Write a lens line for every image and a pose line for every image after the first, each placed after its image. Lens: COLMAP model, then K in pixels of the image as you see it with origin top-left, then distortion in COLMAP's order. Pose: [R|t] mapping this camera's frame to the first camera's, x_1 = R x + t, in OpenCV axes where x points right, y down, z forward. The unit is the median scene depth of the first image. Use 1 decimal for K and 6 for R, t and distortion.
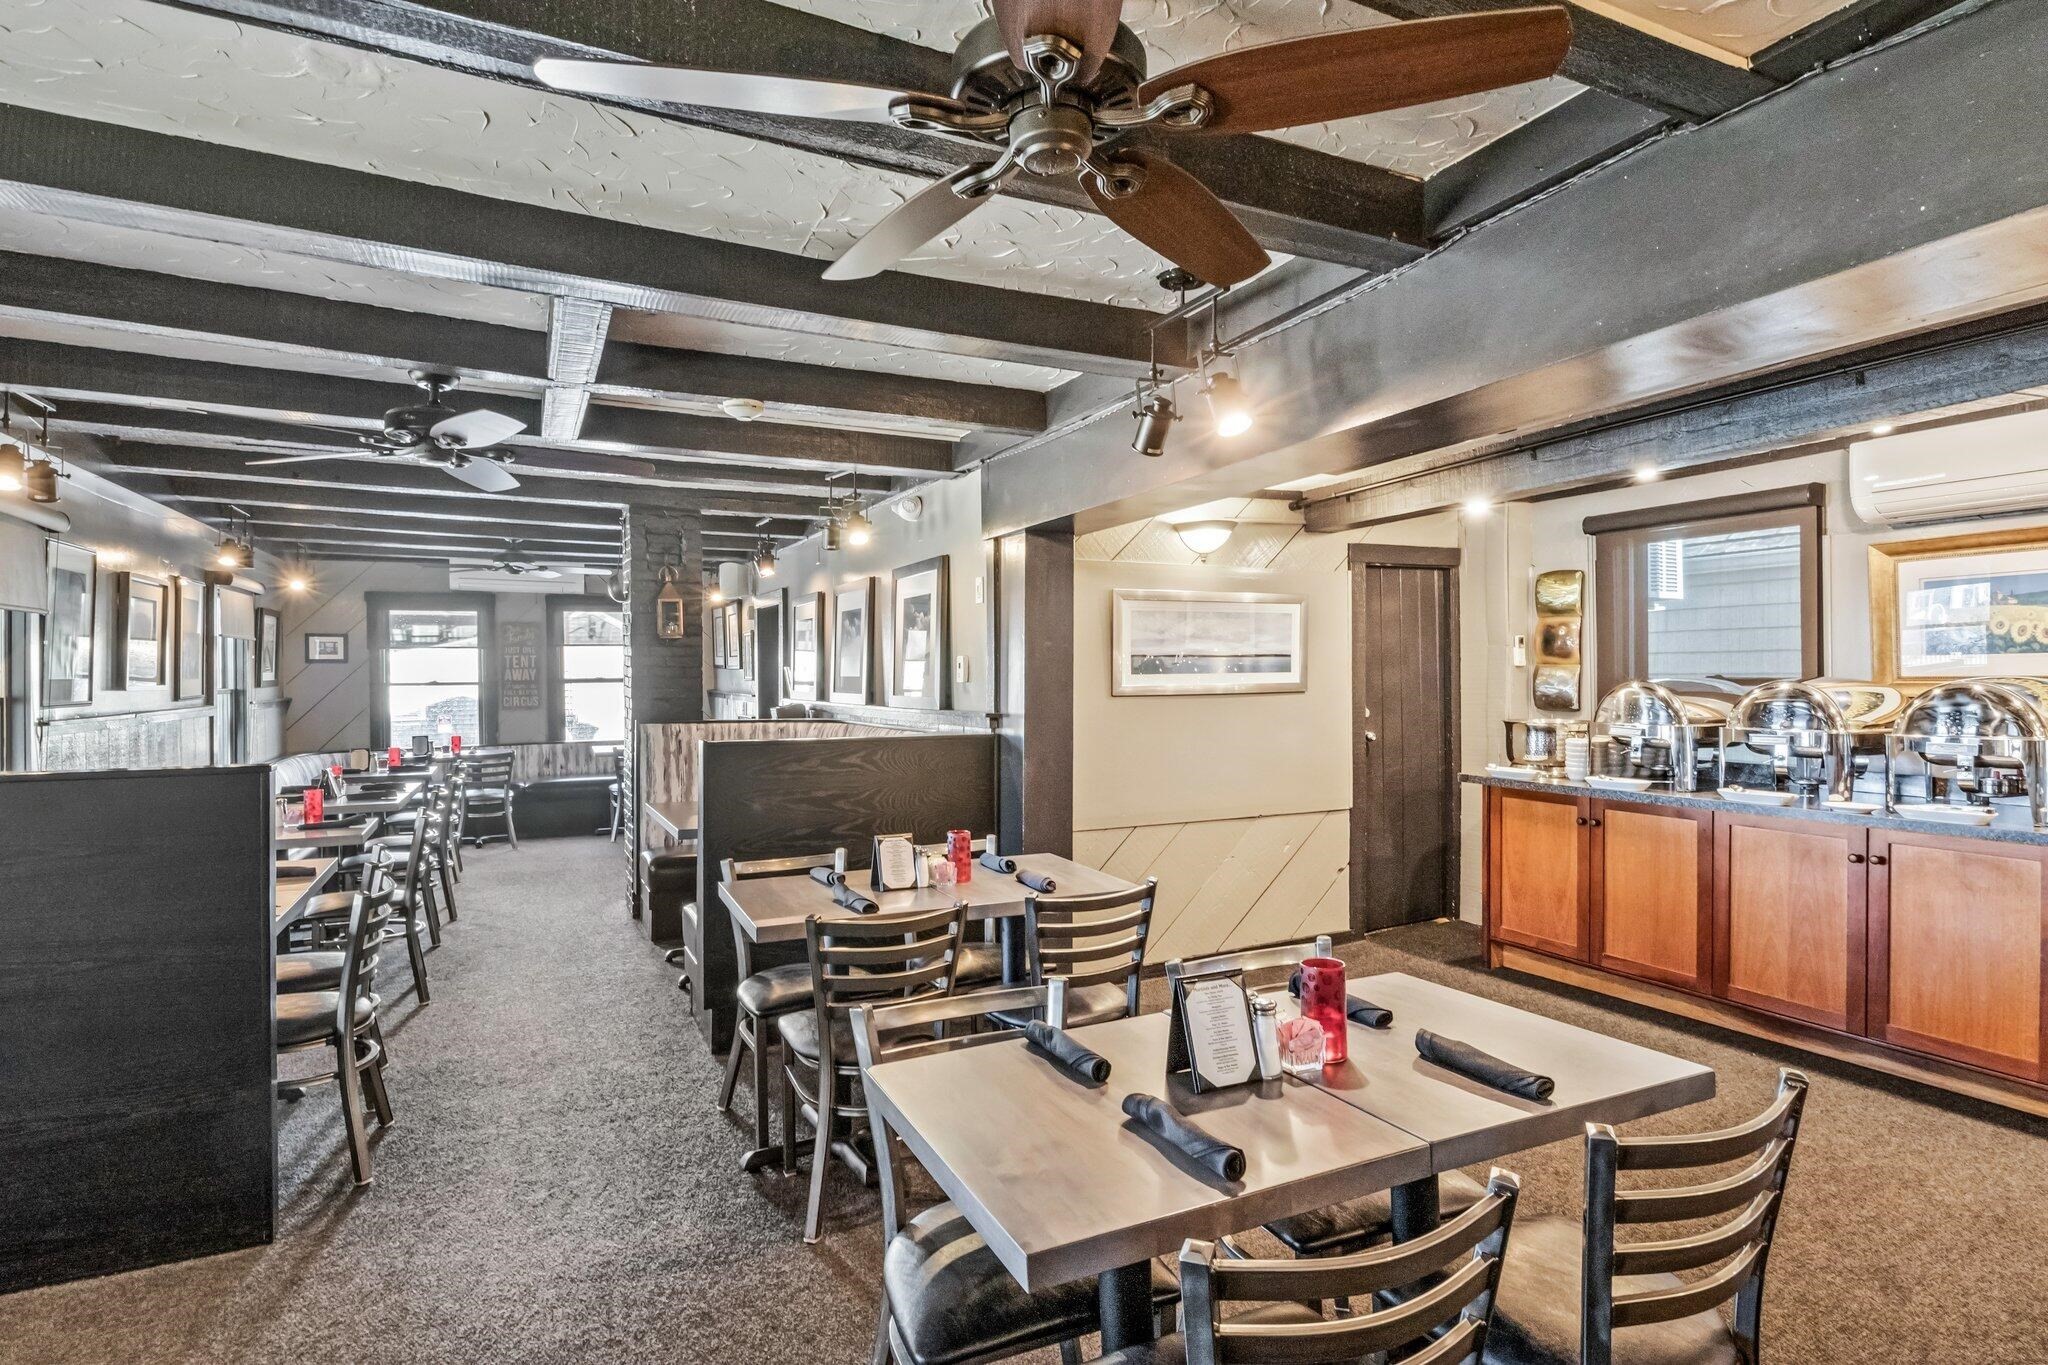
lens RADIAL K [[1053.0, 0, 1082.3], [0, 1053.0, 675.3], [0, 0, 1]] dist [0.000427, -0.000008]
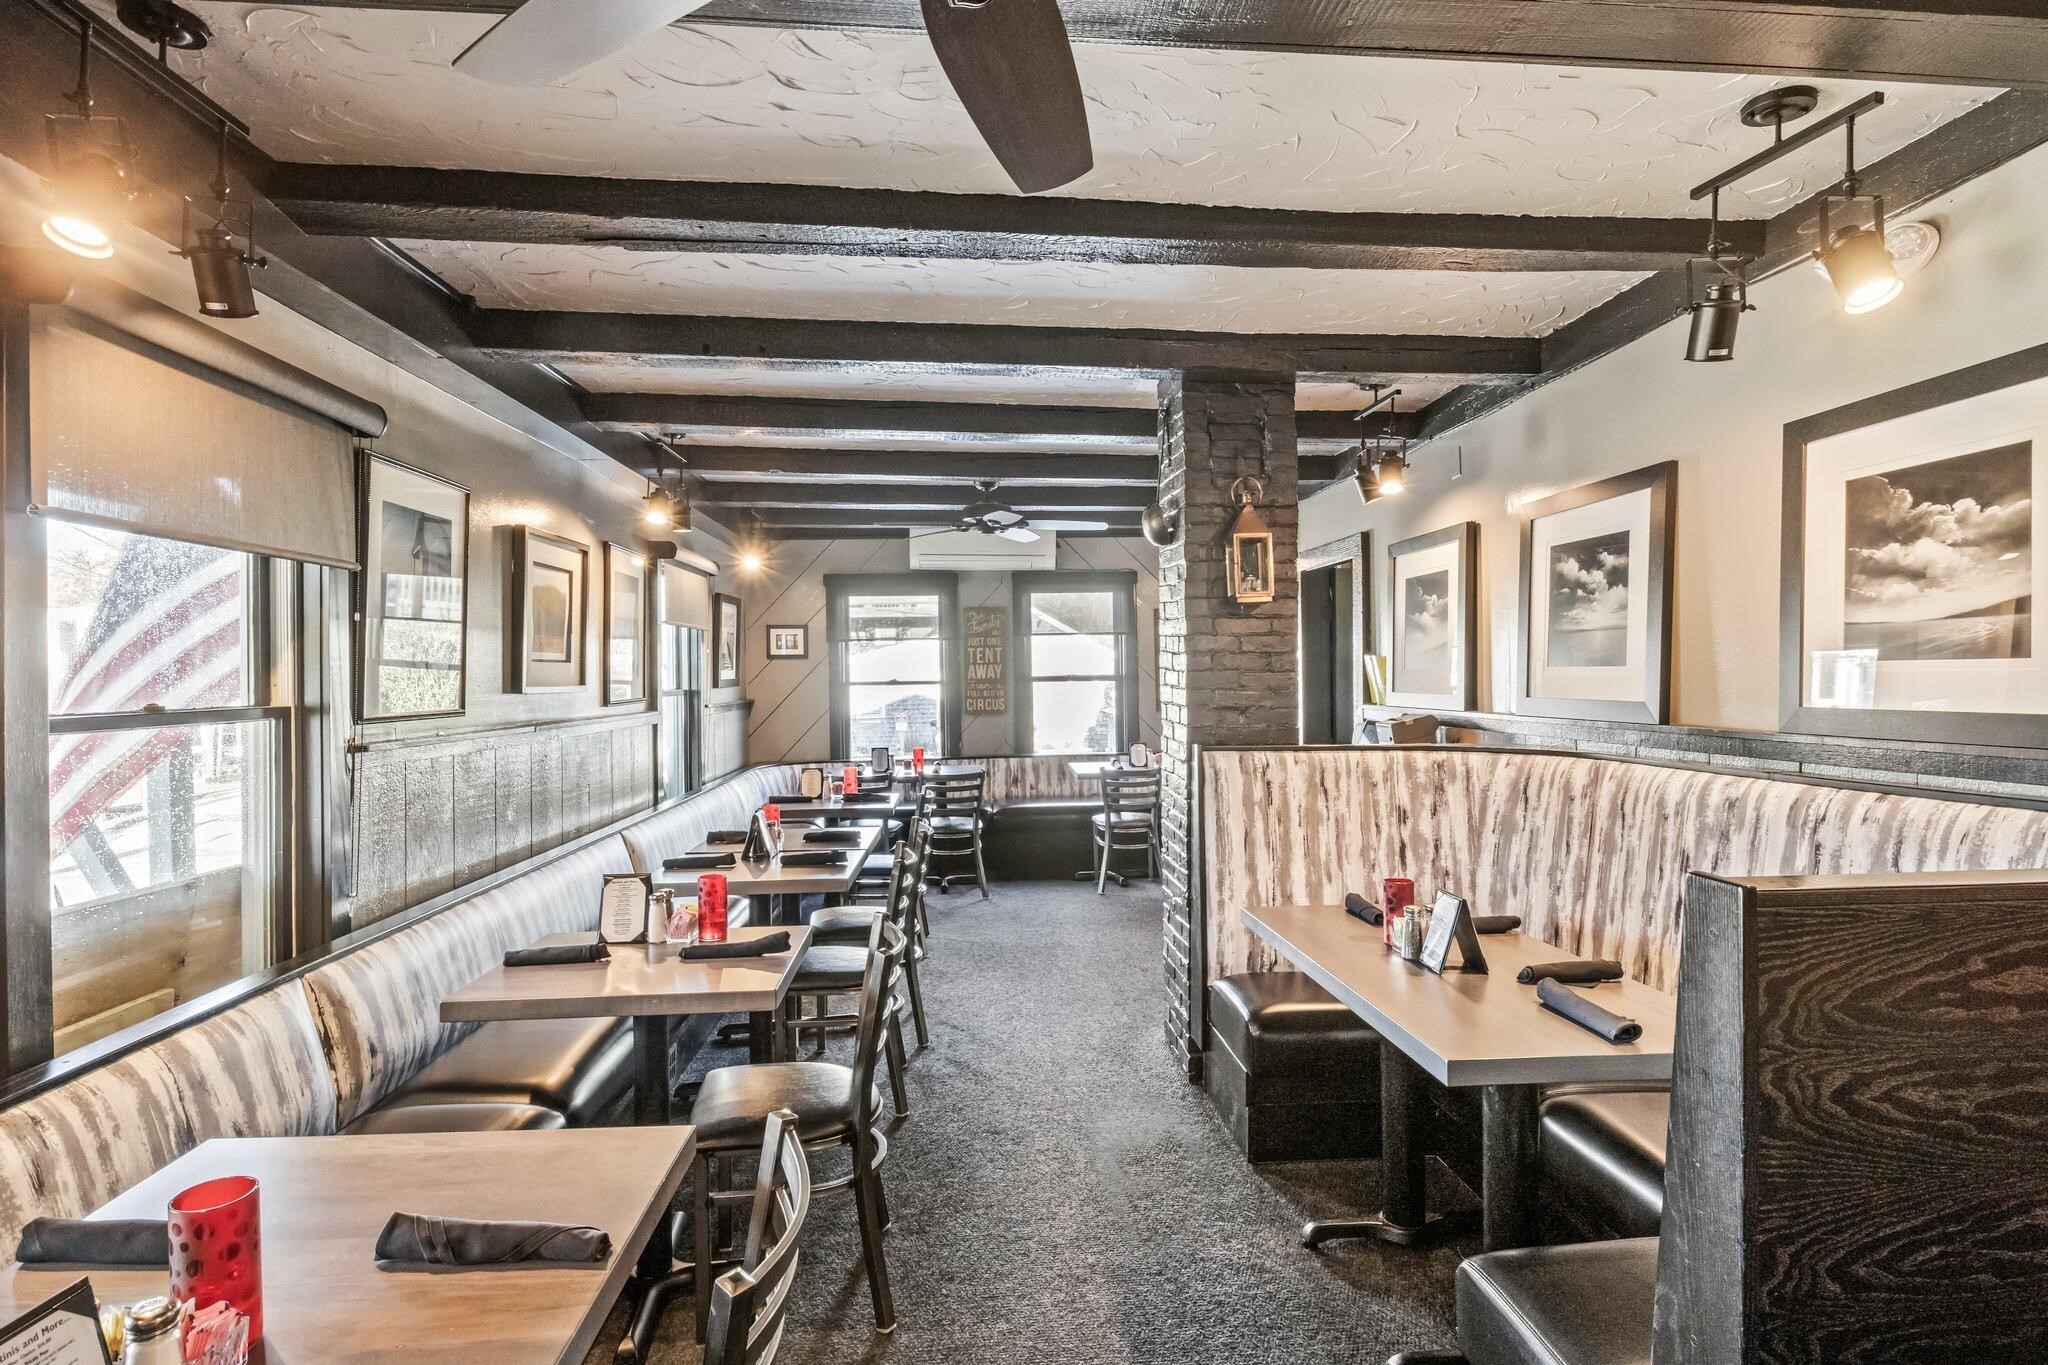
lens RADIAL K [[1063.8, 0, 1028.9], [0, 1063.8, 655.7], [0, 0, 1]] dist [-0.001565, -0.001169]
pose [[0.911639, -0.012842, -0.410792, -0.196029], [0.005871, 0.999817, -0.018227, 0.002697], [0.410951, 0.014205, 0.911547, 0.314534]]
